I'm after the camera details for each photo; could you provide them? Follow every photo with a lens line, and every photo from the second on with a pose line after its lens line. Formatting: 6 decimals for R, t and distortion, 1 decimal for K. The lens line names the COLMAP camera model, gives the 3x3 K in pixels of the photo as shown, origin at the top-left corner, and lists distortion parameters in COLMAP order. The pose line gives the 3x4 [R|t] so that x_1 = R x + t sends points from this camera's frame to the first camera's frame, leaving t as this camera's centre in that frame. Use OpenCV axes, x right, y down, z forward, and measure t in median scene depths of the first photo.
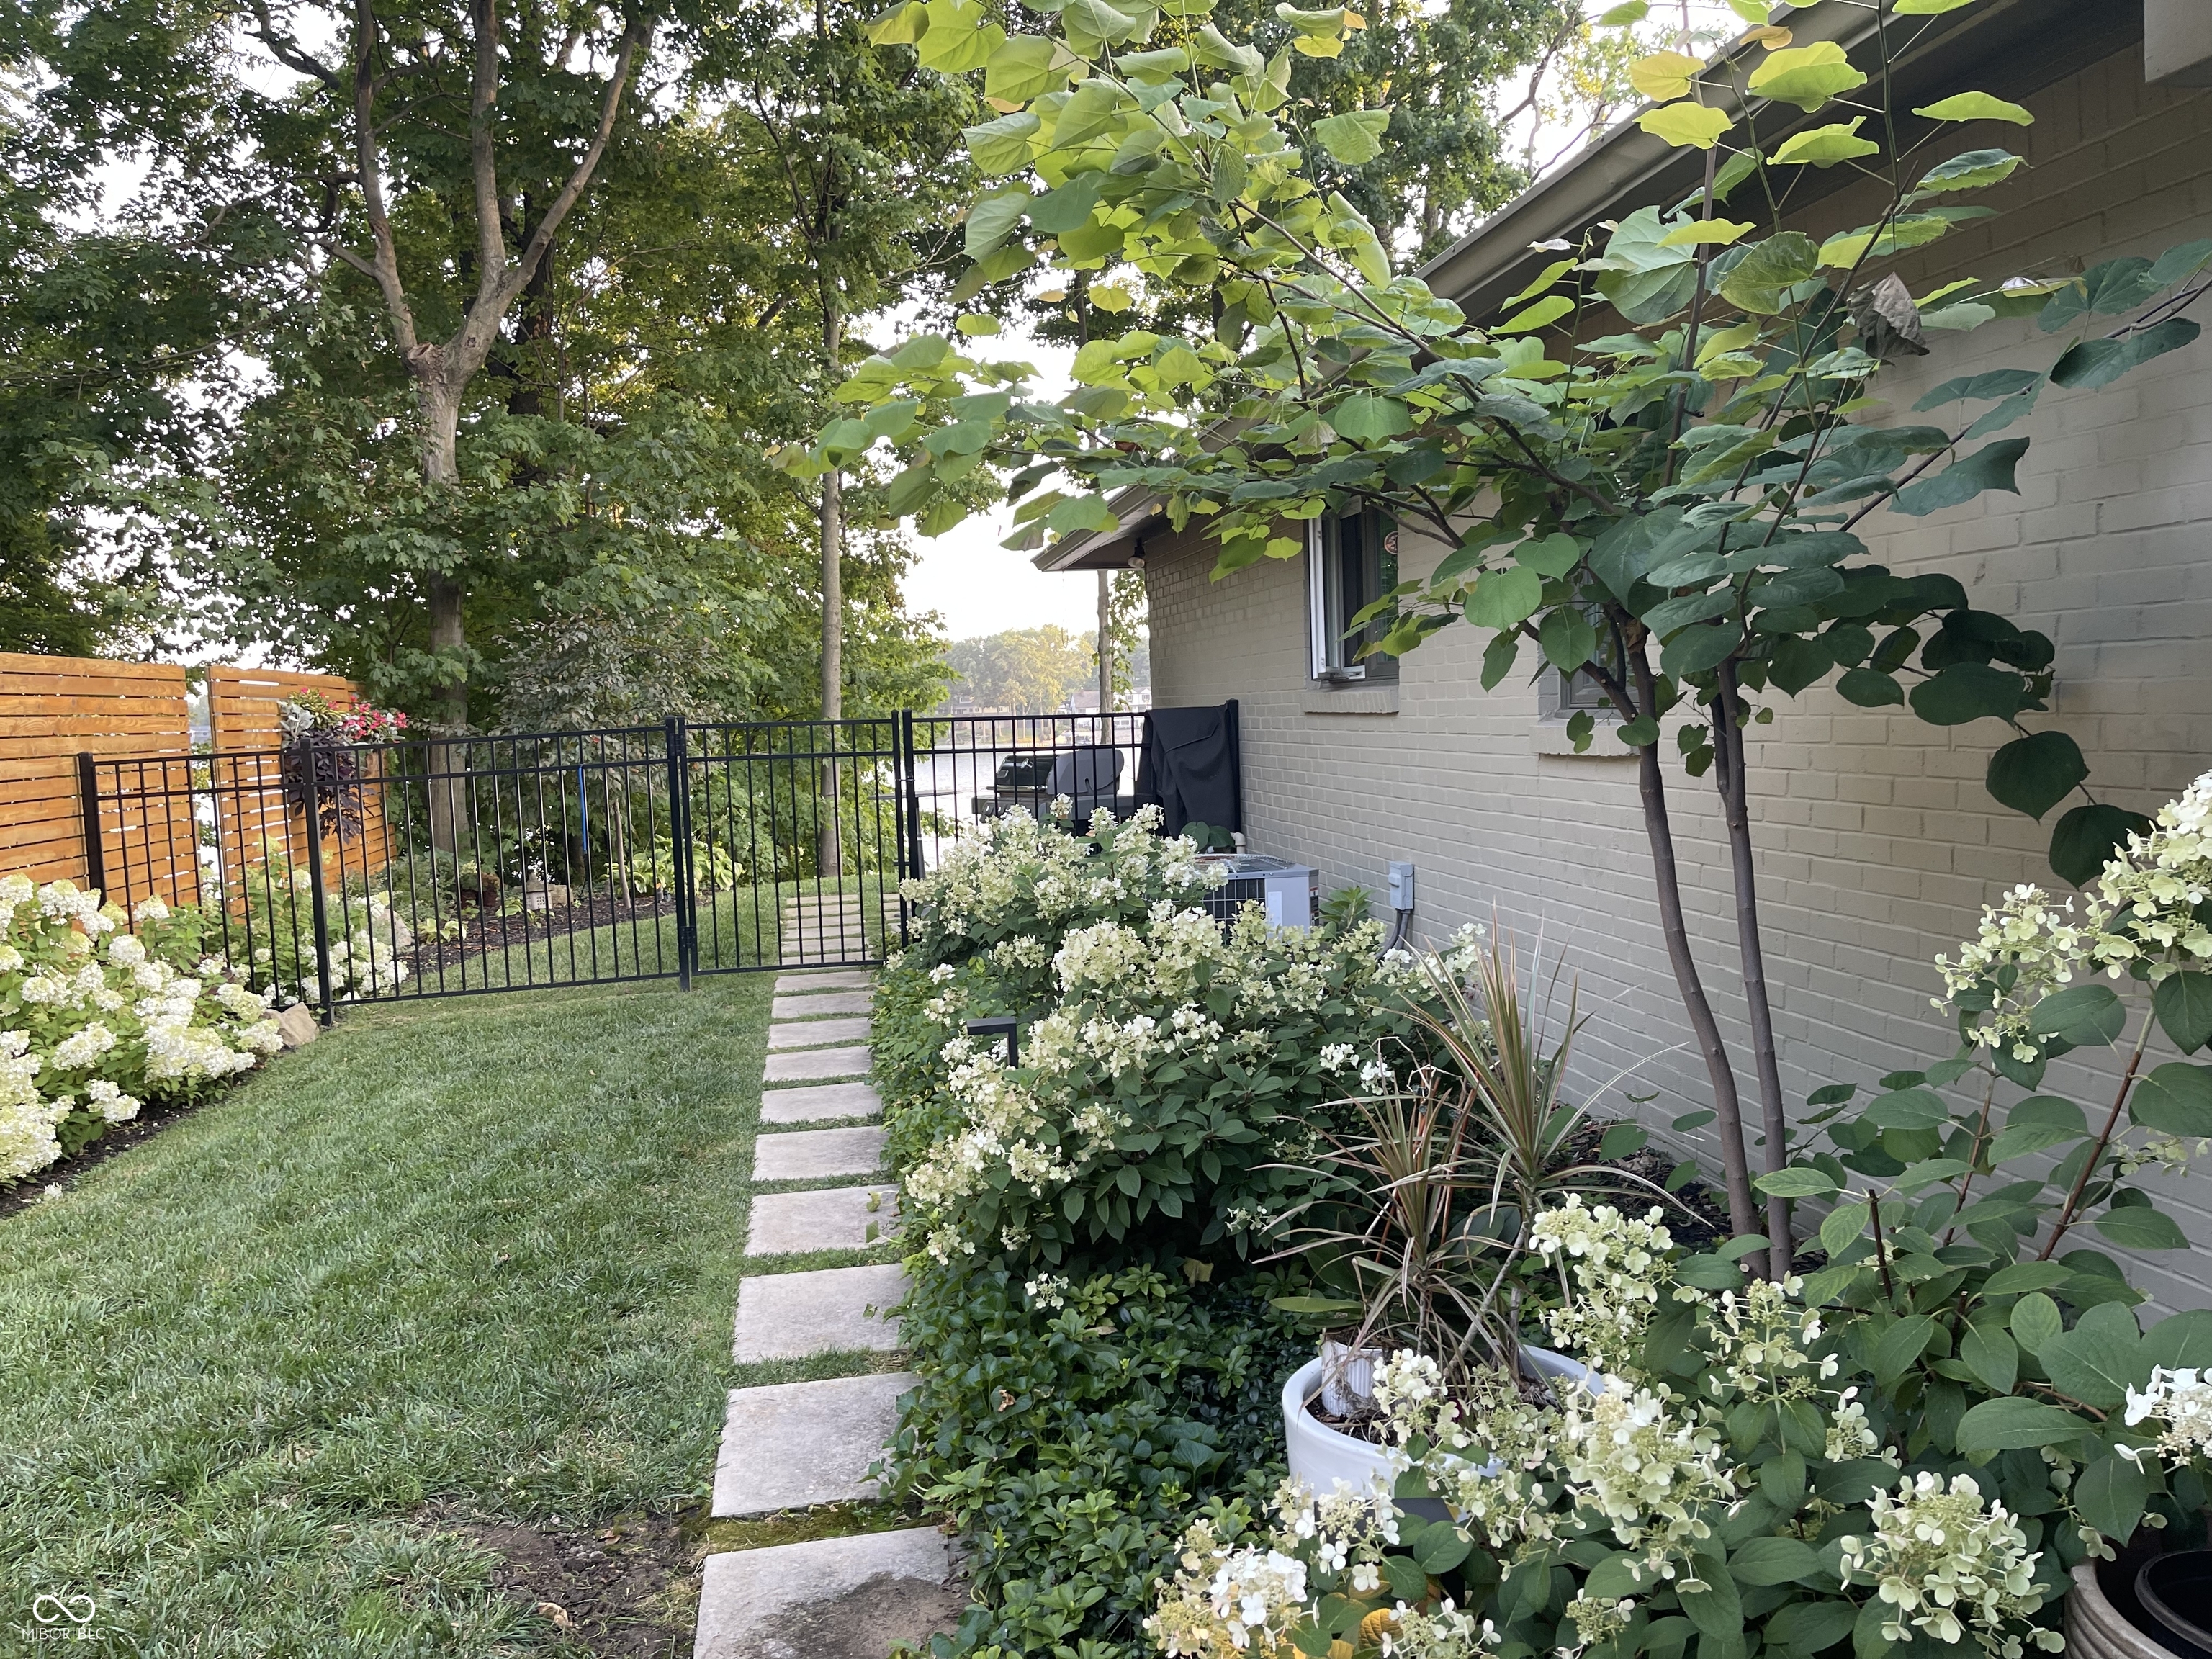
lens RADIAL K [[1658.0, 0, 1124.8], [0, 1658.0, 834.9], [0, 0, 1]] dist [0.063907, -0.065611]
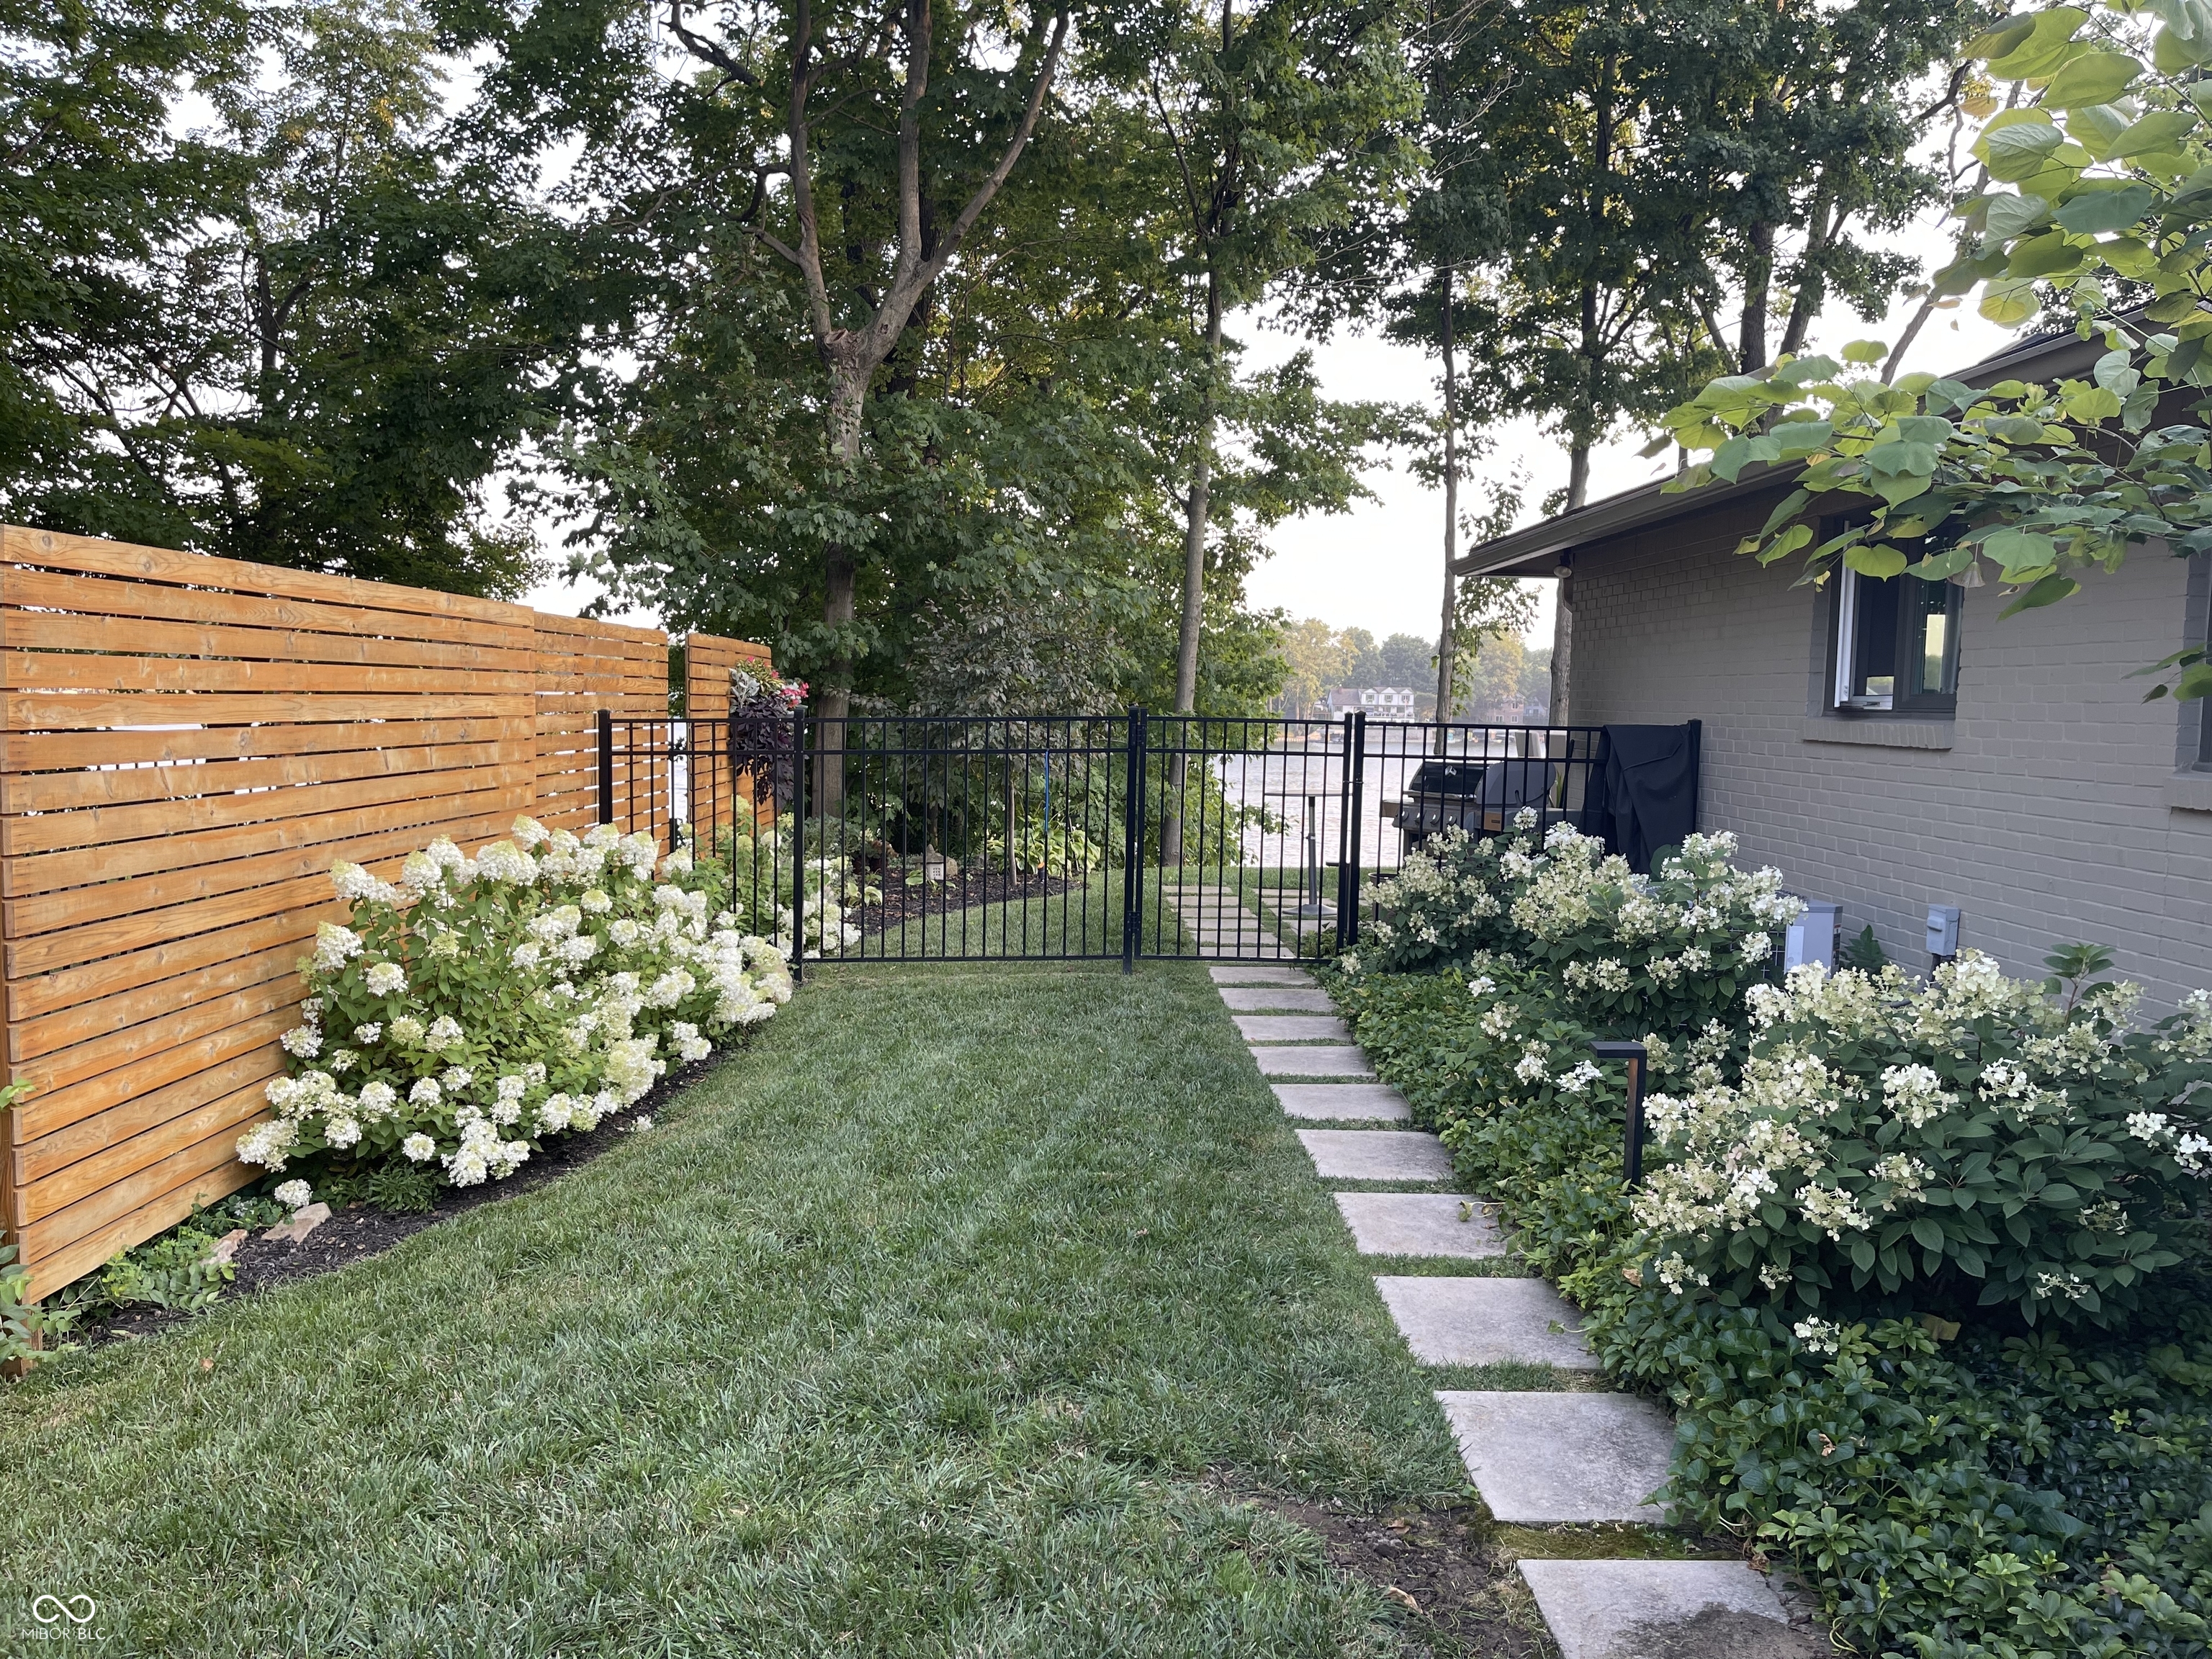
lens RADIAL K [[1658.0, 0, 1126.6], [0, 1658.0, 844.5], [0, 0, 1]] dist [0.063907, -0.065611]
pose [[0.989945, 0.068536, -0.123743, -0.144017], [-0.067197, 0.997627, 0.014968, -0.001376], [0.124475, -0.006502, 0.992201, -0.014149]]
